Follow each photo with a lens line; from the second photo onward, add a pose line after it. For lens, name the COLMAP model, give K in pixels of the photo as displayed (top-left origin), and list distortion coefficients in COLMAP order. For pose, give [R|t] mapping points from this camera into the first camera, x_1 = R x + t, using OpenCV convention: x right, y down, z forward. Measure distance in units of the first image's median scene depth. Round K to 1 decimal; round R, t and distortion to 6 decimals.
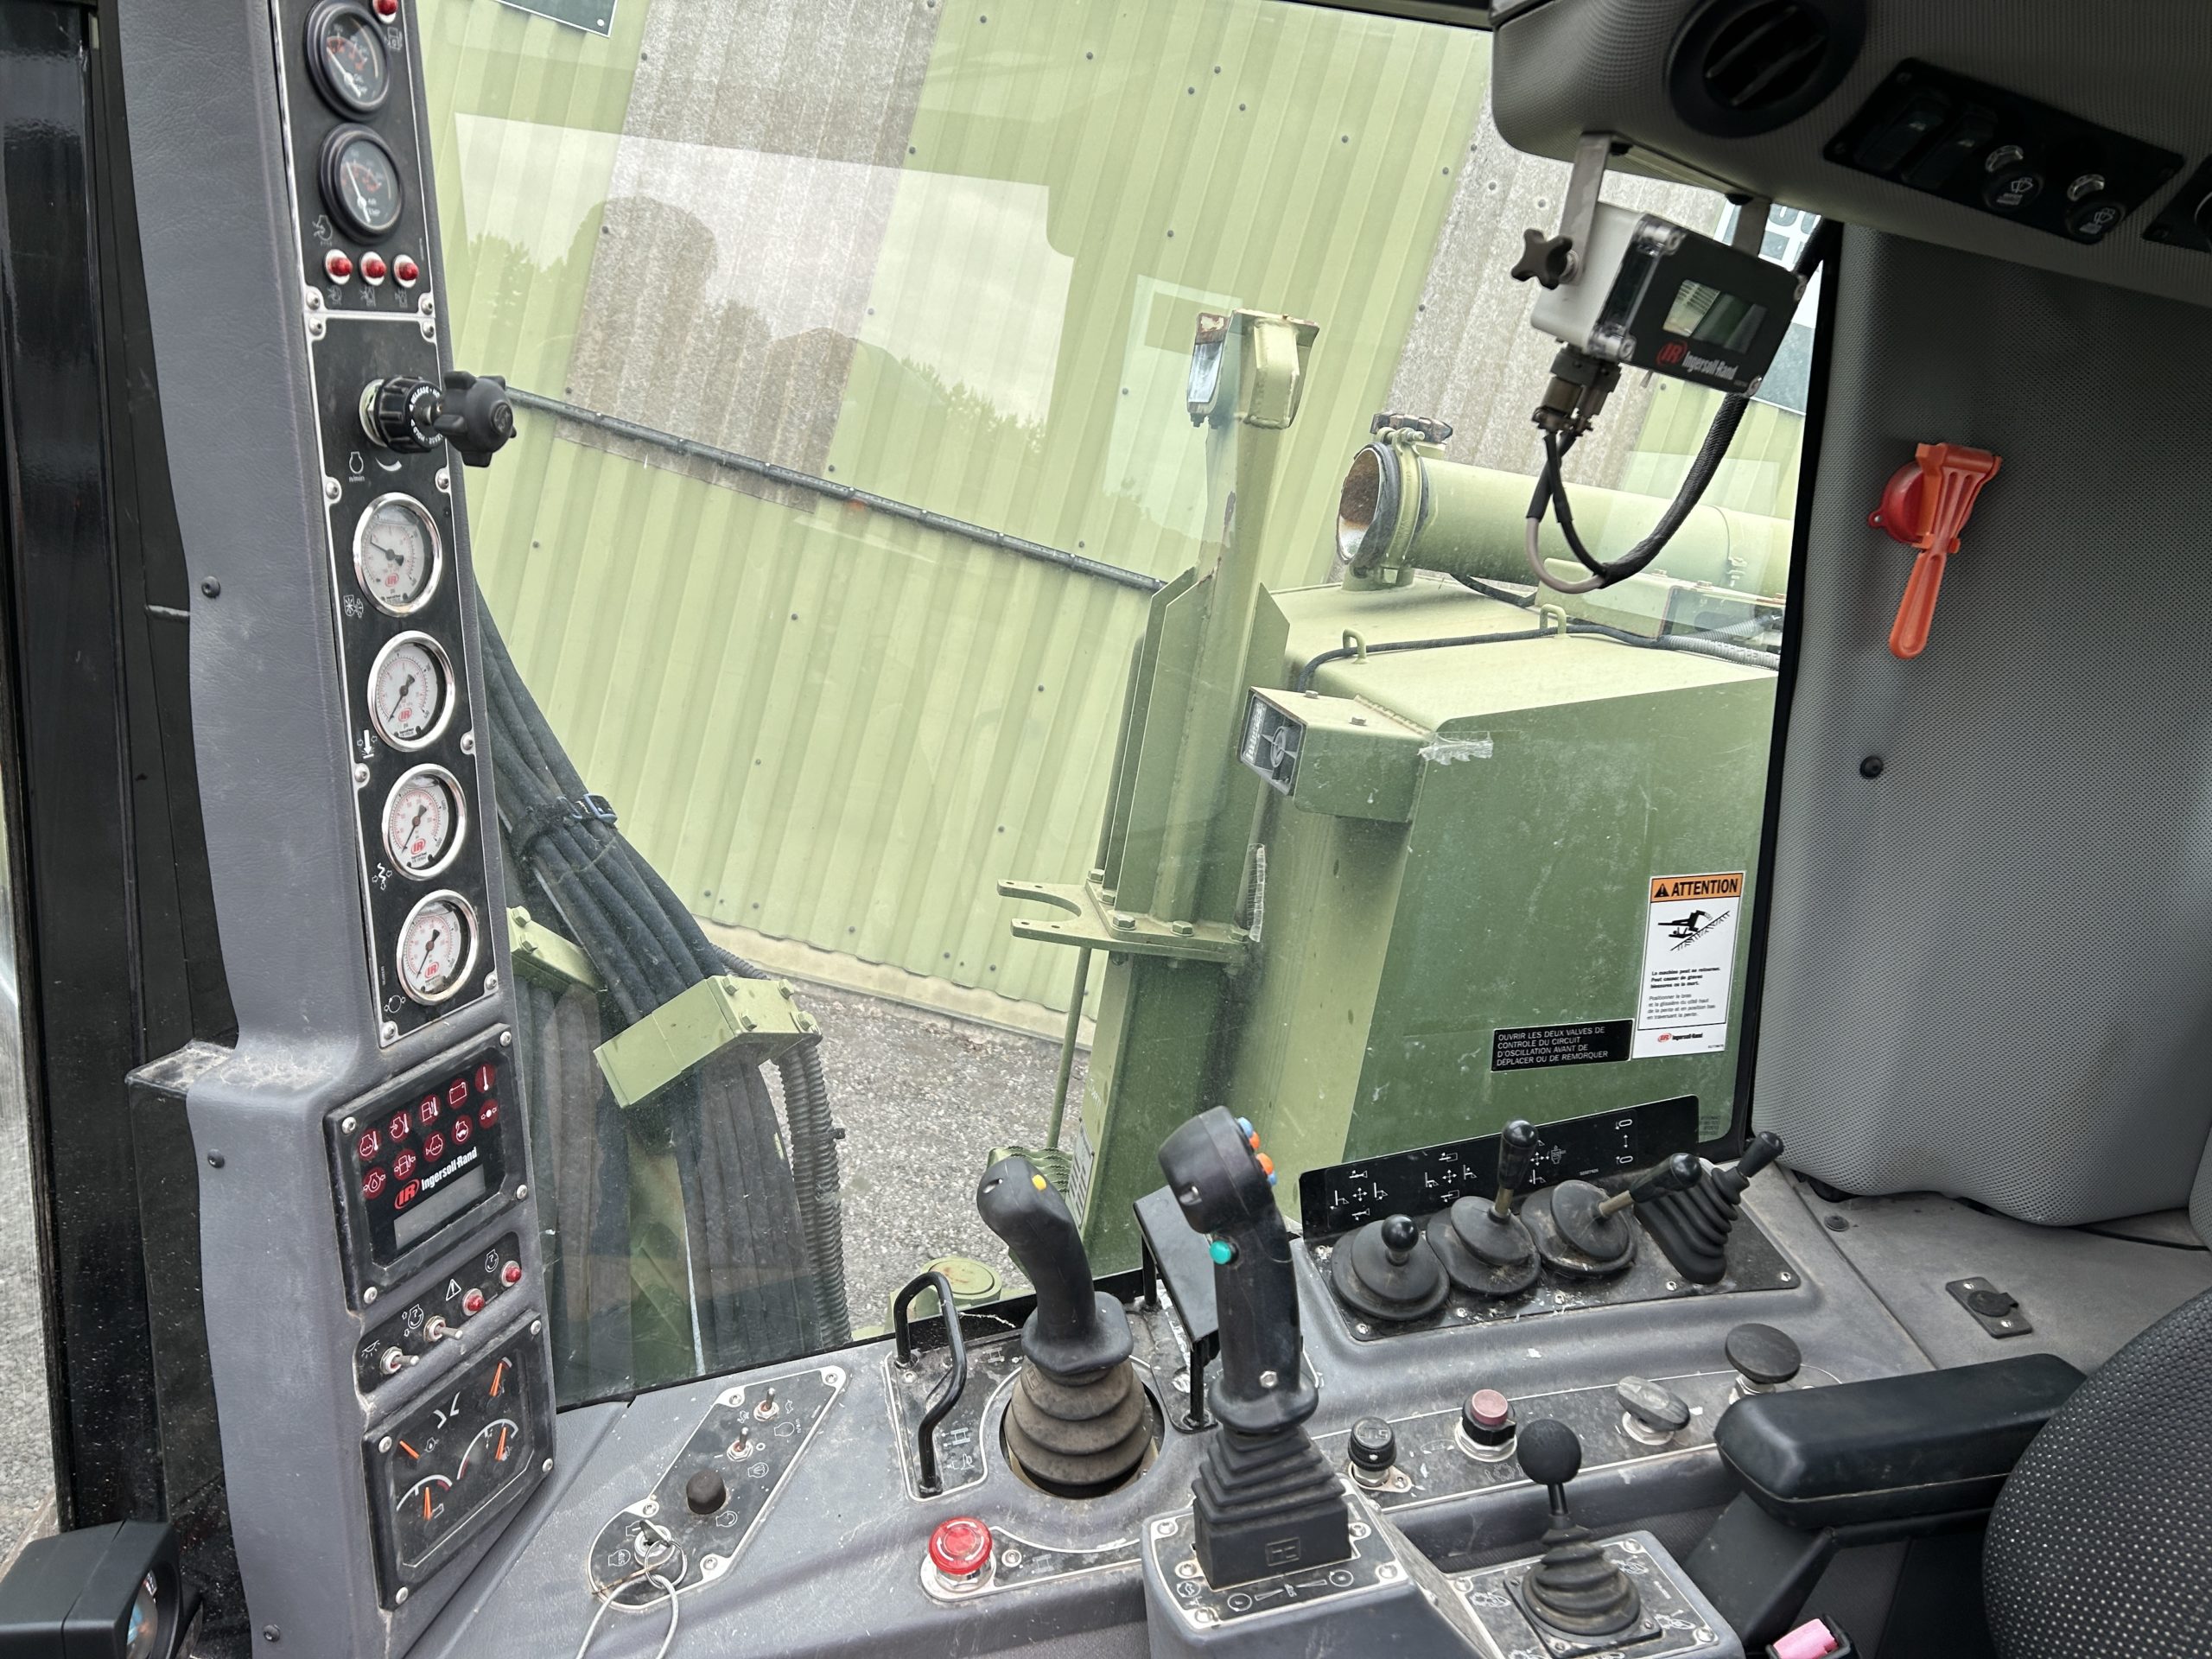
lens RADIAL K [[1658.5, 0, 1106.8], [0, 1658.5, 815.8], [0, 0, 1]] dist [0.067446, -0.076317]
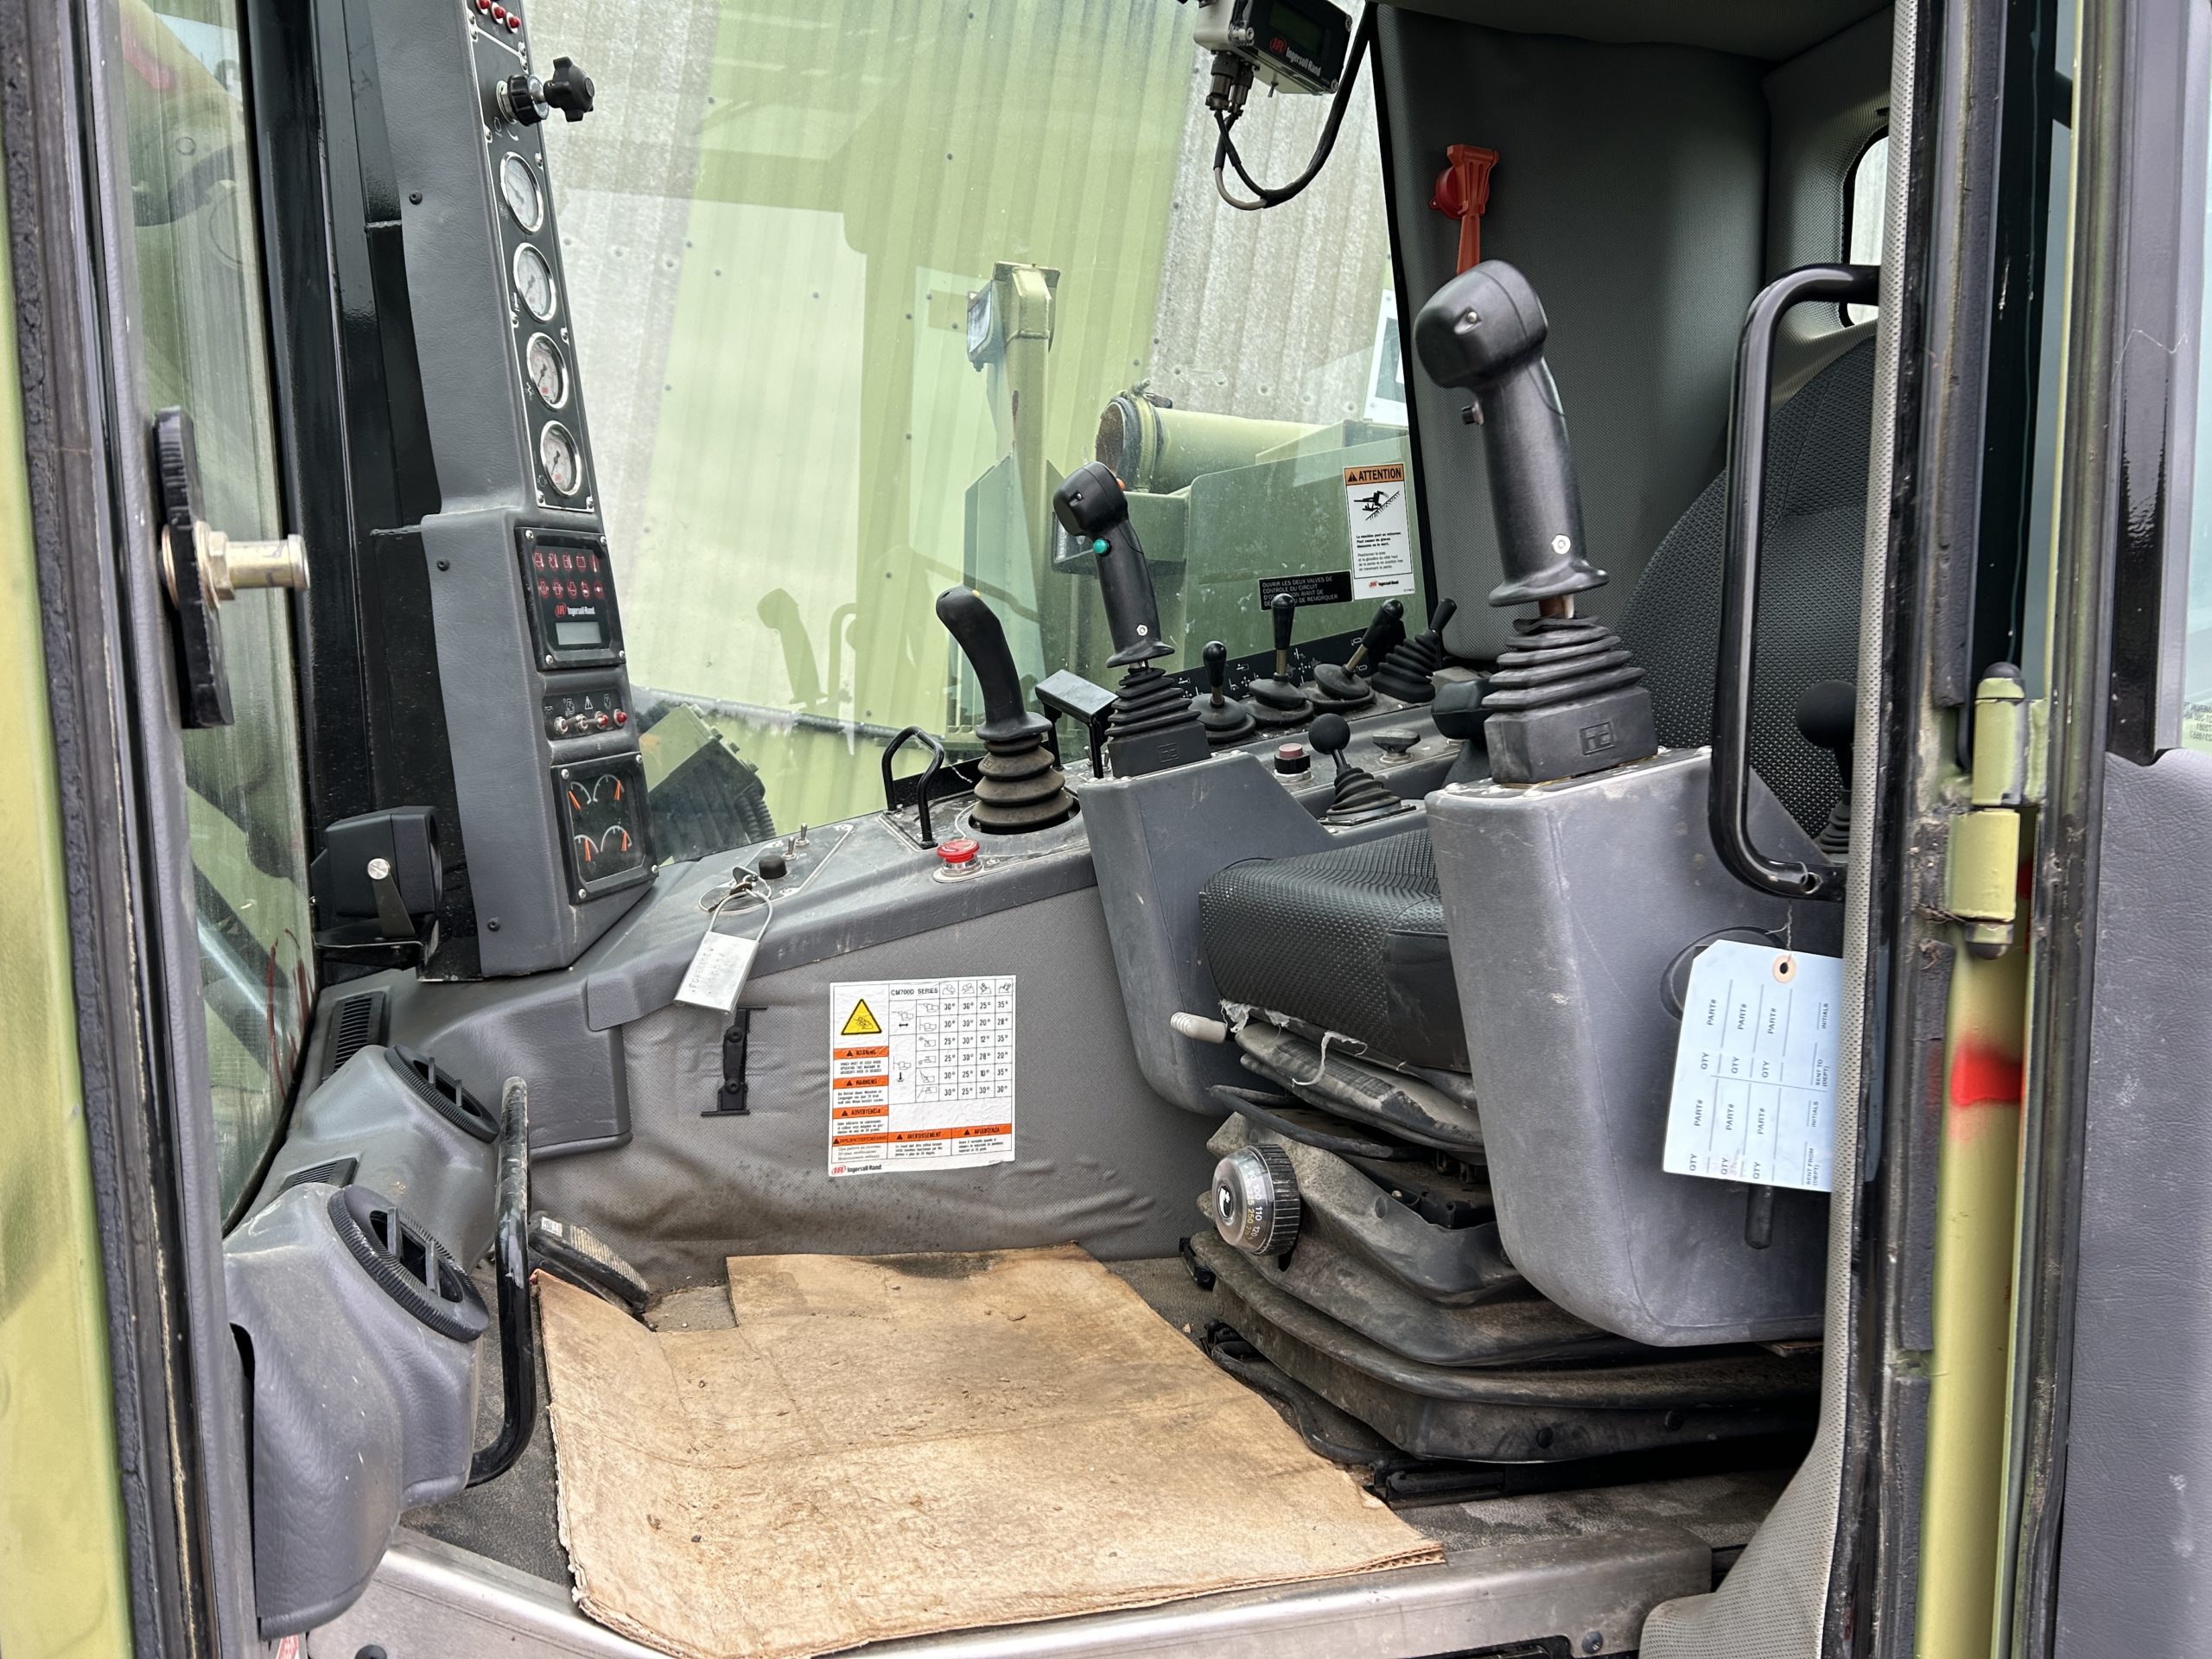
lens RADIAL K [[1658.5, 0, 1109.0], [0, 1658.5, 826.9], [0, 0, 1]] dist [0.067446, -0.076317]
pose [[0.980165, -0.136702, 0.143491, -0.165658], [0.158932, 0.974722, -0.157030, 0.678173], [-0.118398, 0.176720, 0.977114, -0.451357]]
